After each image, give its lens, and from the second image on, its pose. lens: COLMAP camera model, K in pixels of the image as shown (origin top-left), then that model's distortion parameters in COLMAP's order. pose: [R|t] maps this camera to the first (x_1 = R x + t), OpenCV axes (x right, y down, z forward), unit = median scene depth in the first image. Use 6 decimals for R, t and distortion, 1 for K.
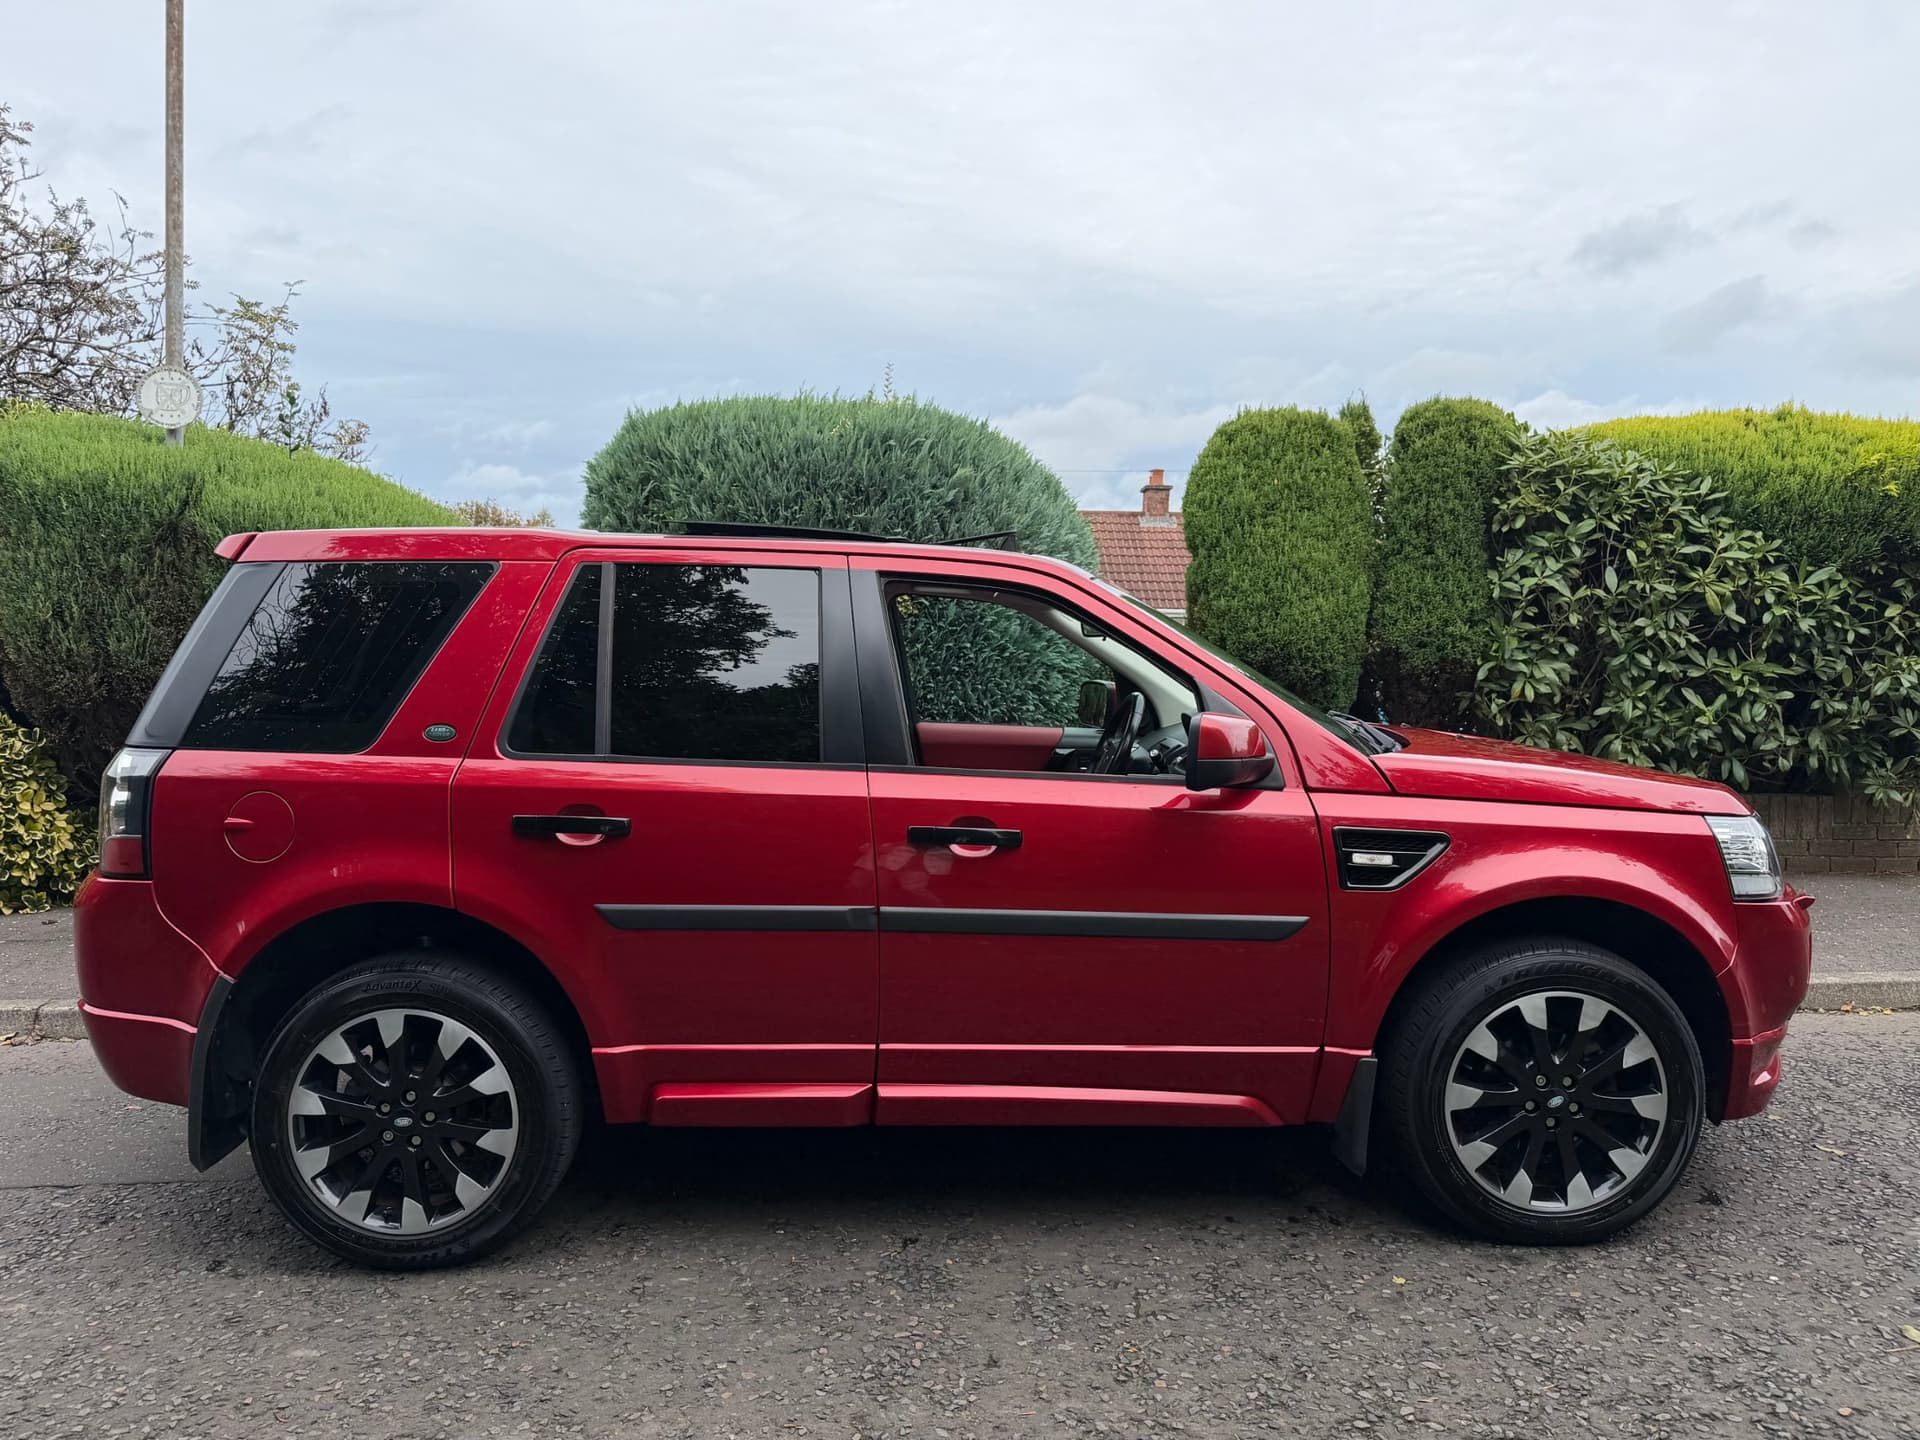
lens RADIAL K [[1458.4, 0, 954.8], [0, 1458.4, 691.4], [0, 0, 1]] dist [0.012574, -0.015676]
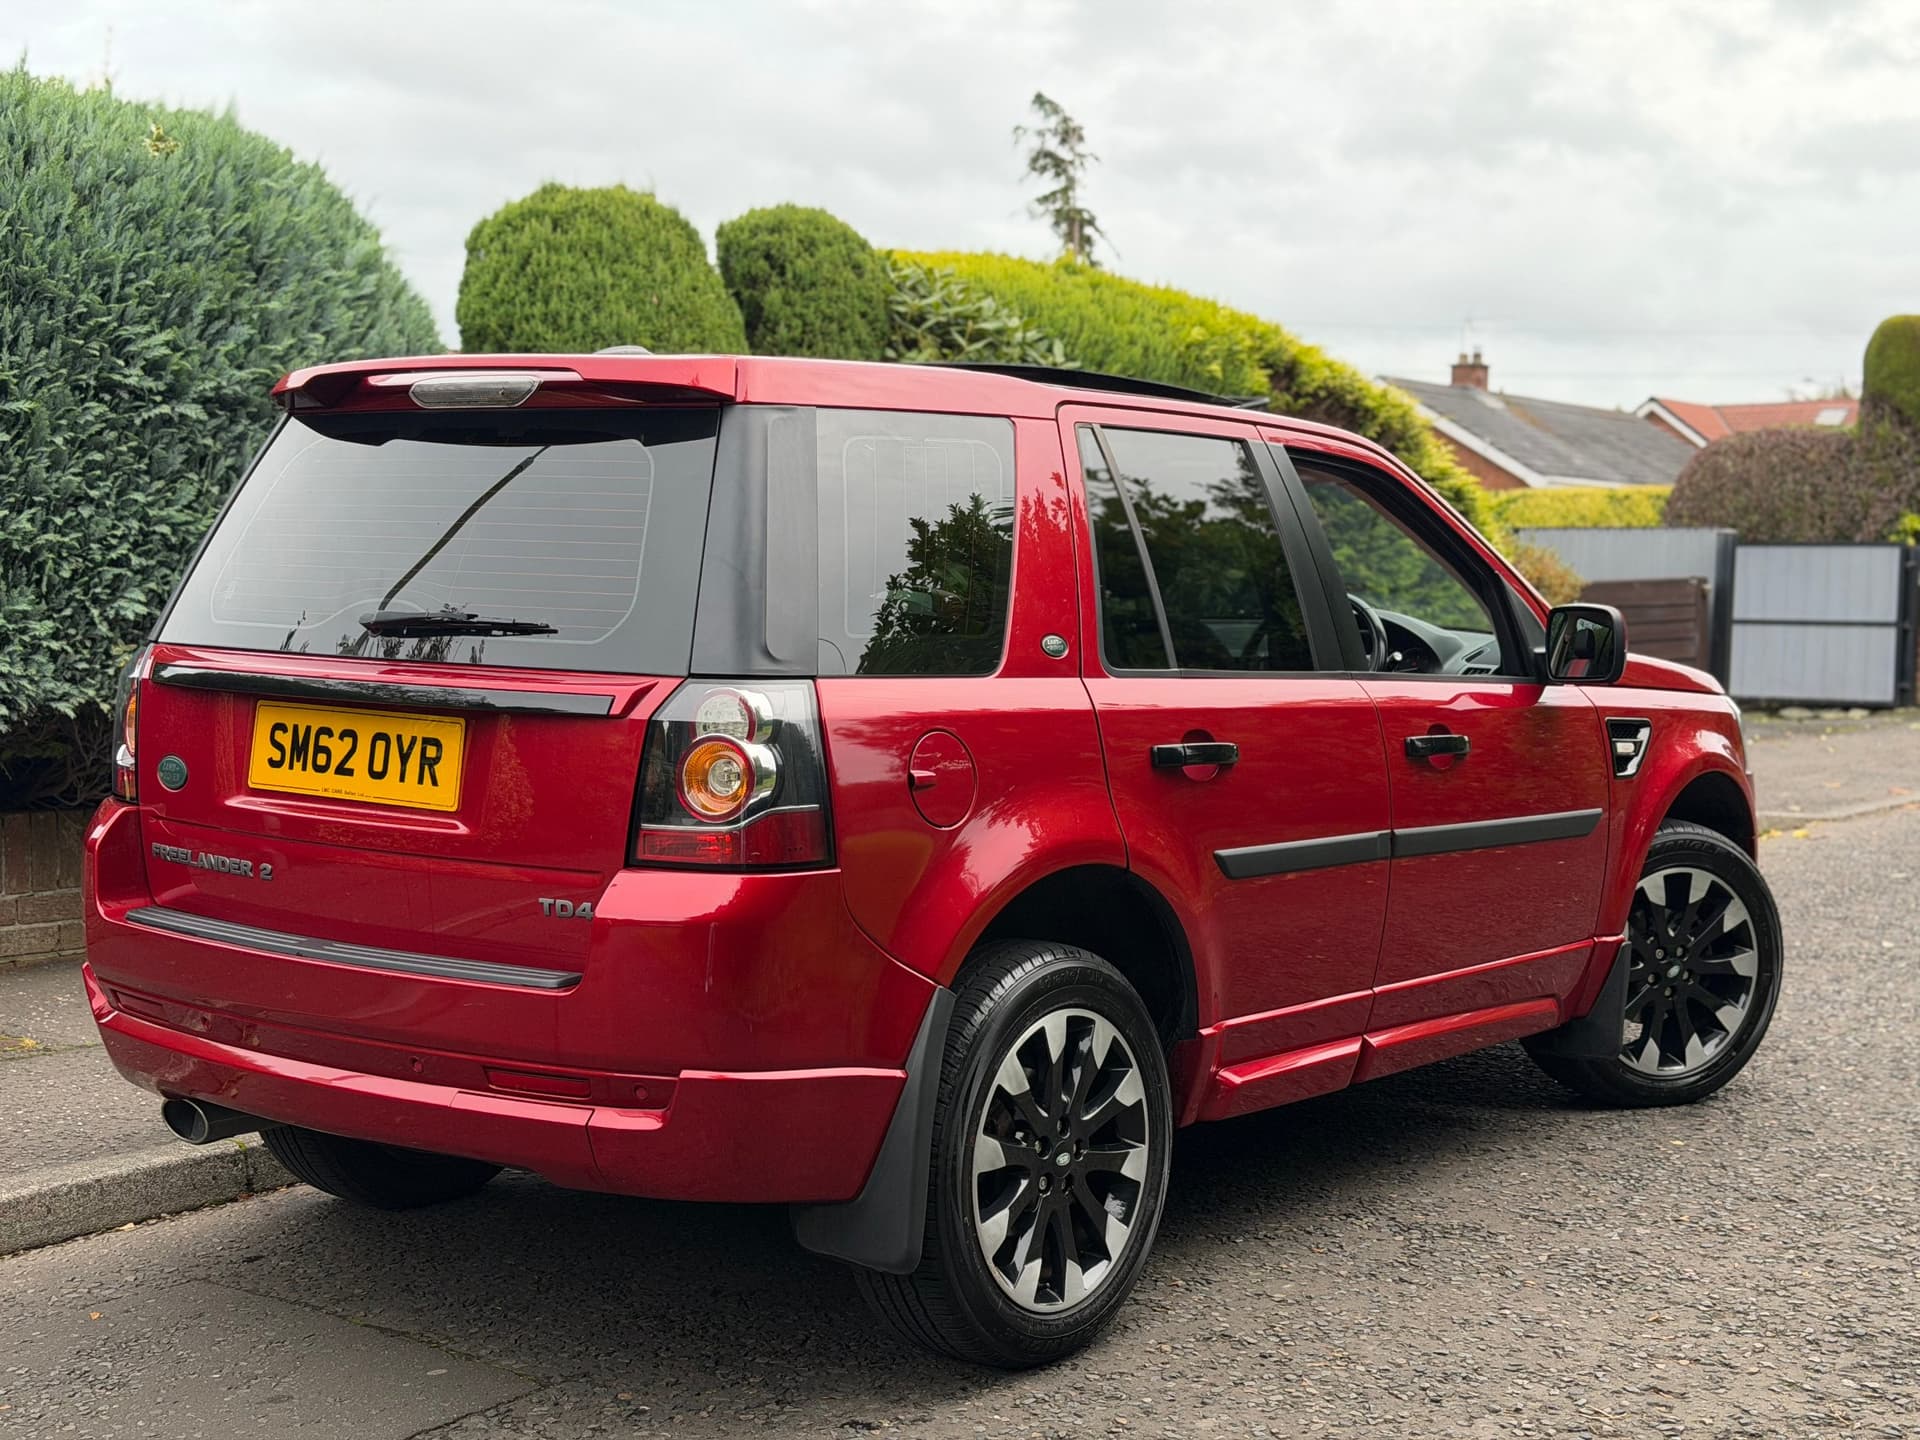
lens RADIAL K [[2662.1, 0, 964.4], [0, 2662.1, 781.6], [0, 0, 1]] dist [0.097326, 0.000000]
pose [[0.635039, -0.058890, 0.770232, -0.733935], [0.015618, 0.997865, 0.063417, 0.005576], [-0.772322, -0.028243, 0.634603, 0.085447]]
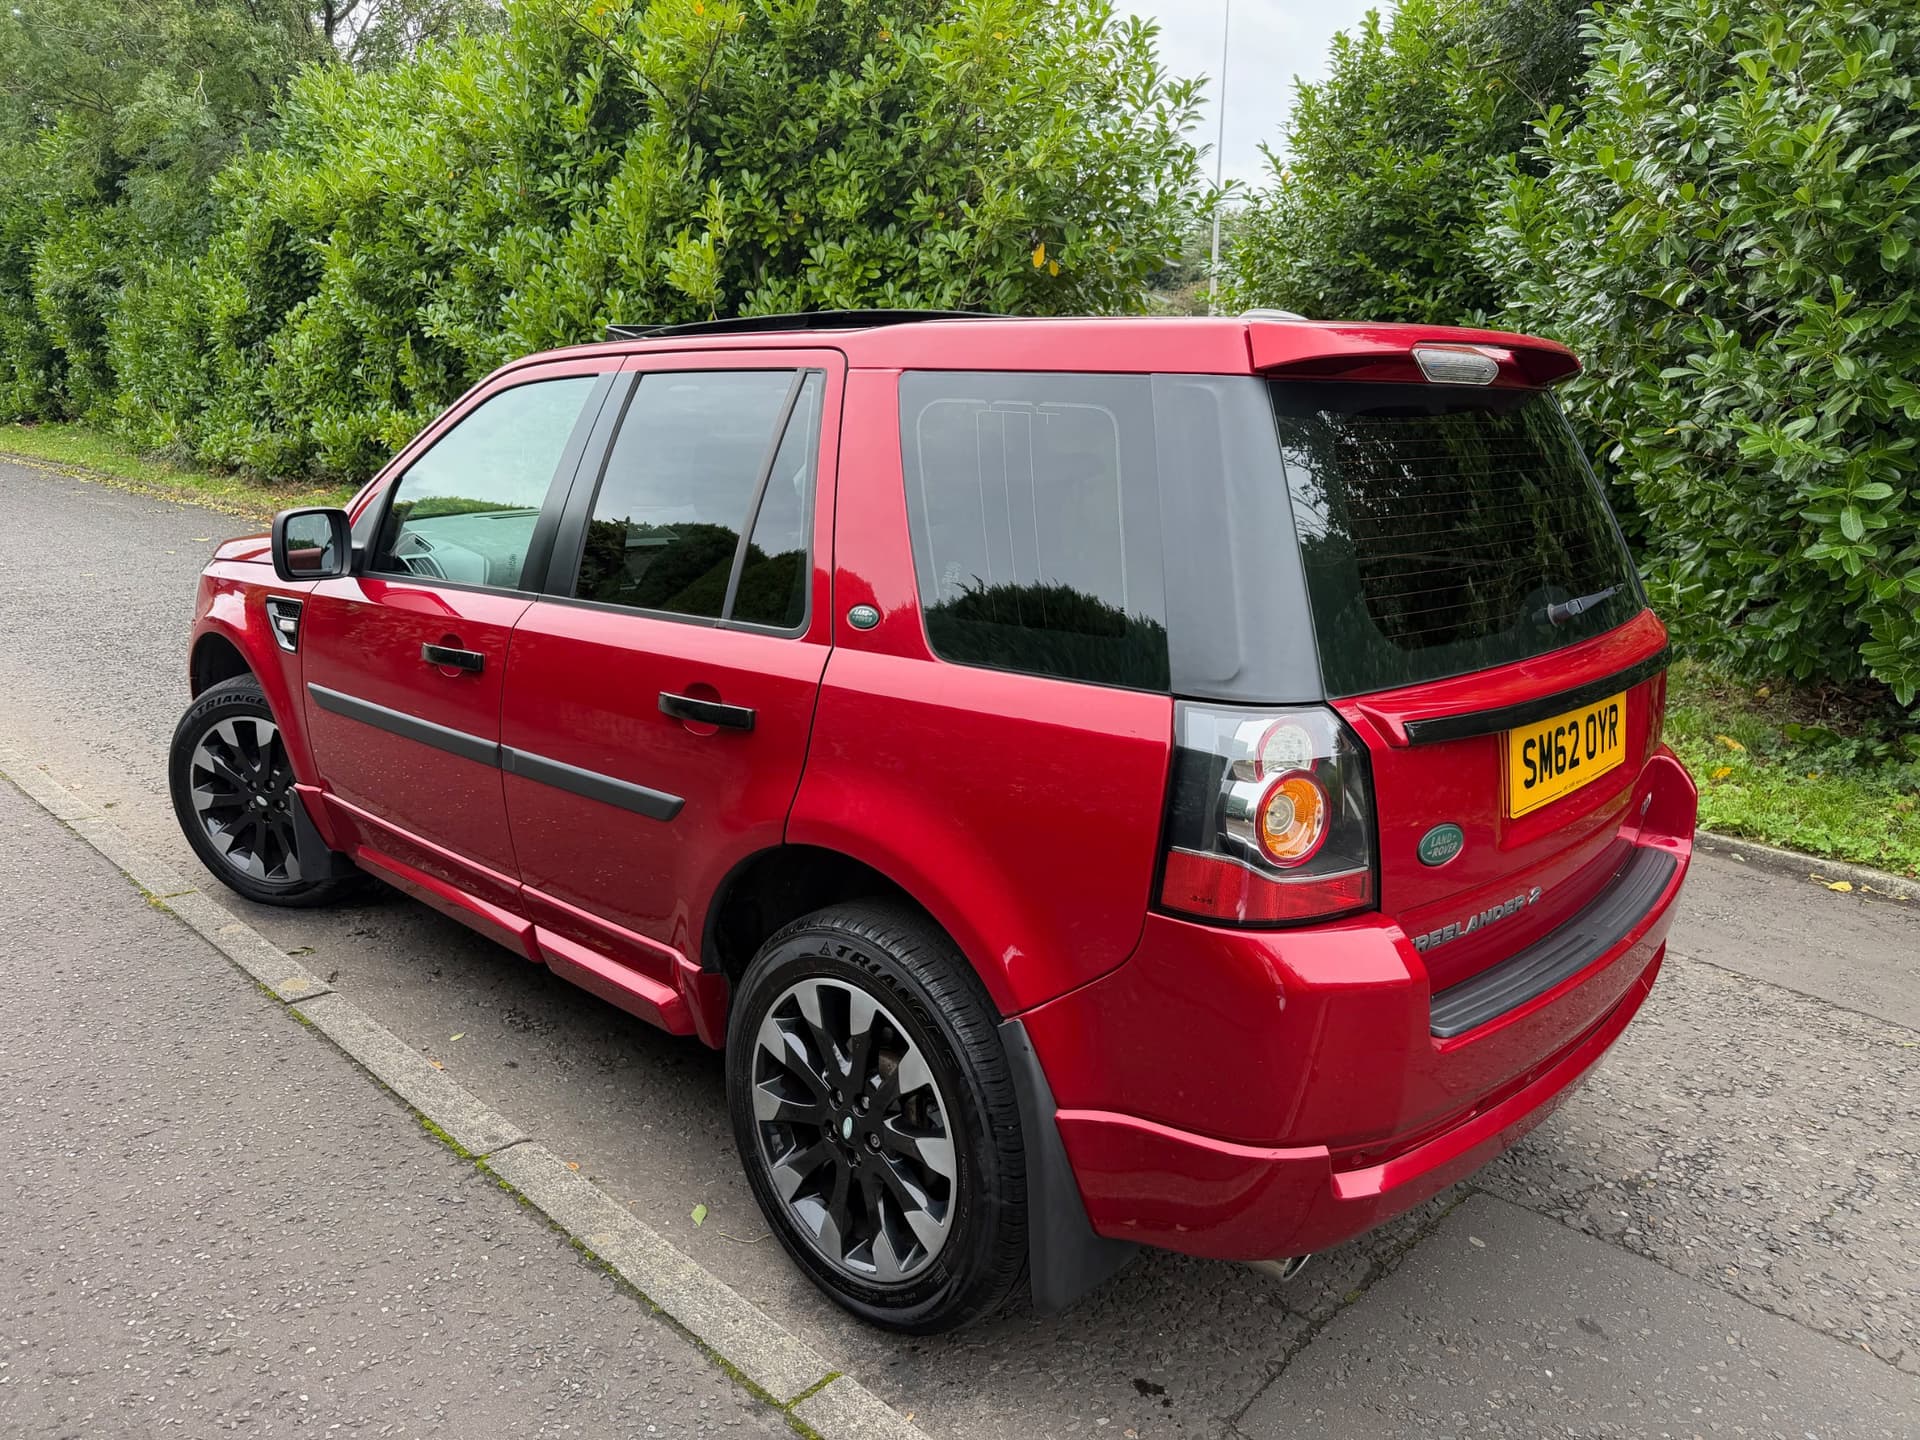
lens RADIAL K [[1366.7, 0, 946.2], [0, 1366.7, 729.7], [0, 0, 1]] dist [0.028452, -0.043194]
pose [[-0.712357, -0.181008, 0.678074, -0.433576], [0.009631, 0.963556, 0.267333, -0.059884], [-0.701752, 0.196967, -0.684652, 0.987183]]
